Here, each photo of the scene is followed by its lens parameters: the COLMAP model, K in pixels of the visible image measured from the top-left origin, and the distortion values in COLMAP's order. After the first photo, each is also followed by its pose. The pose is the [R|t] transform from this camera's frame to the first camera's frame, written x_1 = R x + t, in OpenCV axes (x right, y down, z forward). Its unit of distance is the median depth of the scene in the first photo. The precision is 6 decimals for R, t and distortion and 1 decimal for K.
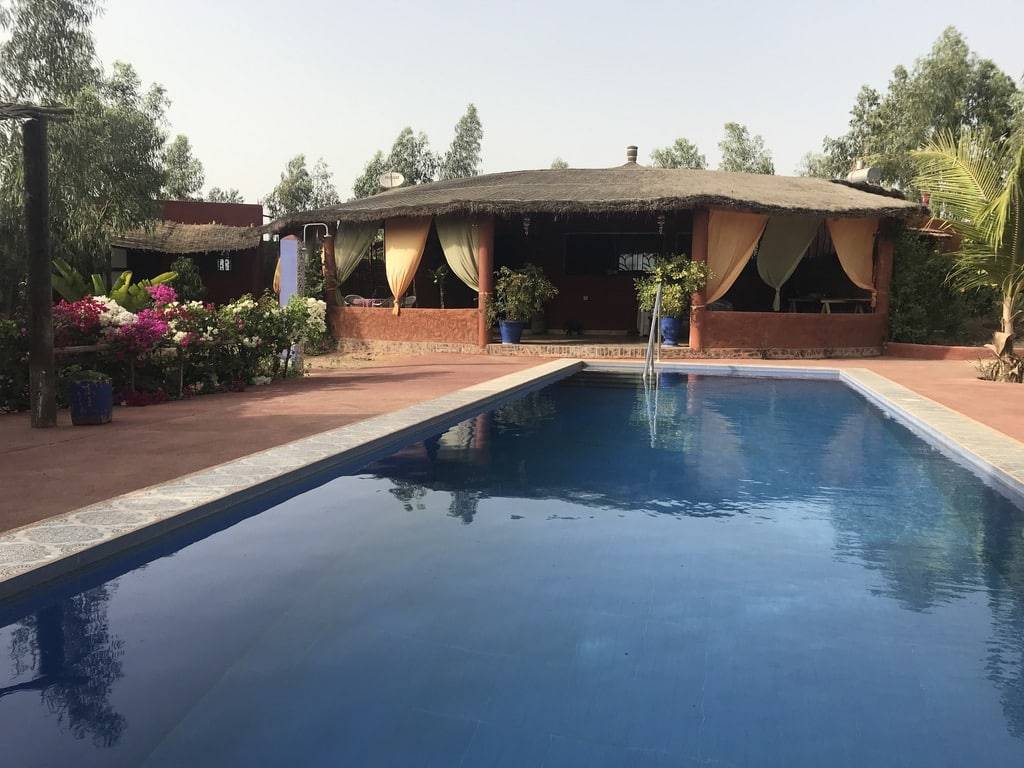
lens RADIAL K [[845.7, 0, 509.8], [0, 845.7, 374.7], [0, 0, 1]] dist [0.014994, -0.004006]
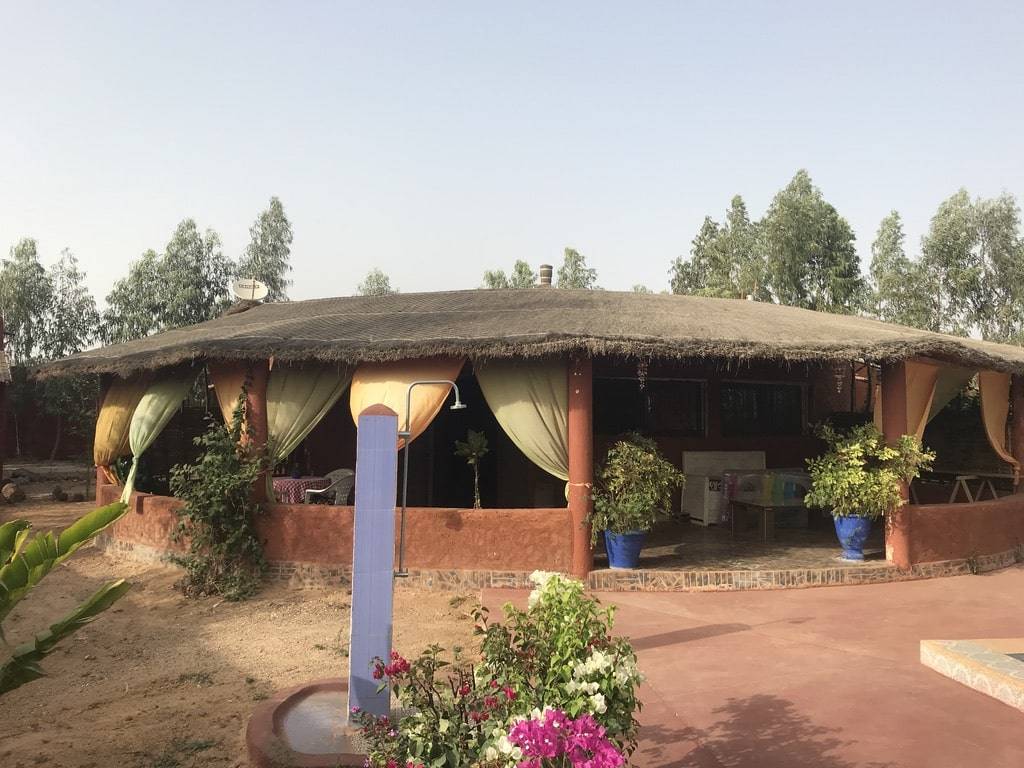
lens RADIAL K [[845.7, 0, 510.8], [0, 845.7, 377.2], [0, 0, 1]] dist [0.014994, -0.004006]
pose [[0.931336, 0.015484, 0.363831, -0.295924], [0.033605, 0.991178, -0.128204, -0.096926], [-0.362607, 0.131628, 0.922600, 0.456320]]
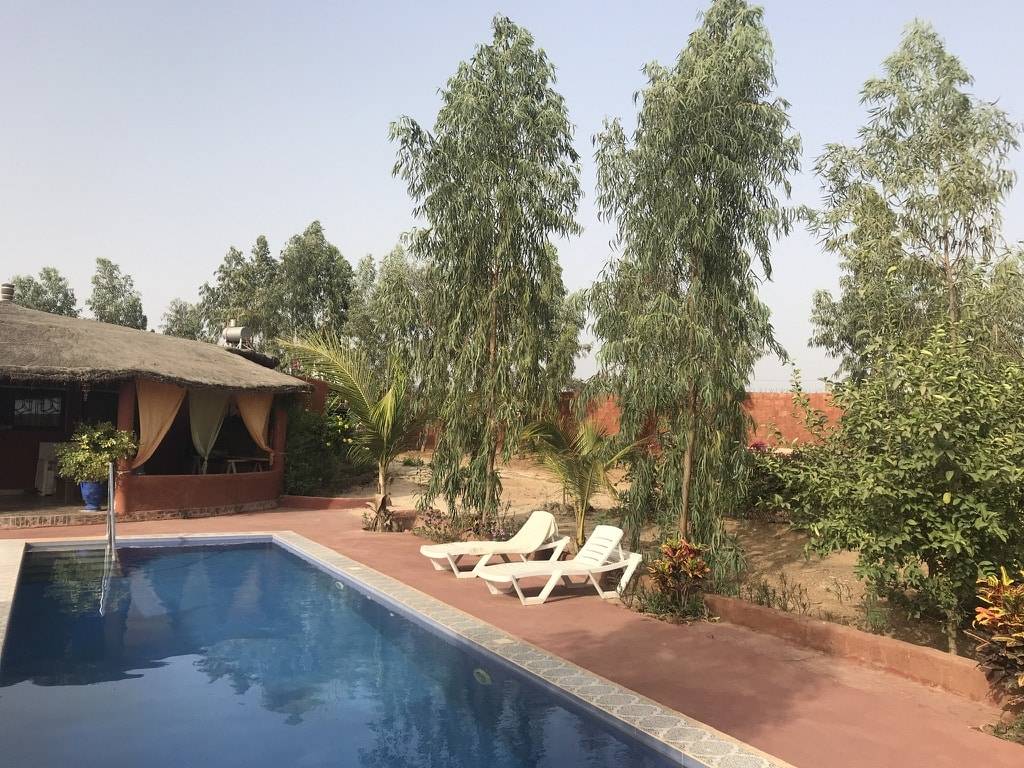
lens RADIAL K [[845.7, 0, 509.5], [0, 845.7, 377.6], [0, 0, 1]] dist [0.014994, -0.004006]
pose [[0.738306, 0.051877, 0.672468, -0.131561], [0.041730, 0.991614, -0.122312, -0.045743], [-0.673174, 0.118366, 0.729950, -0.099383]]
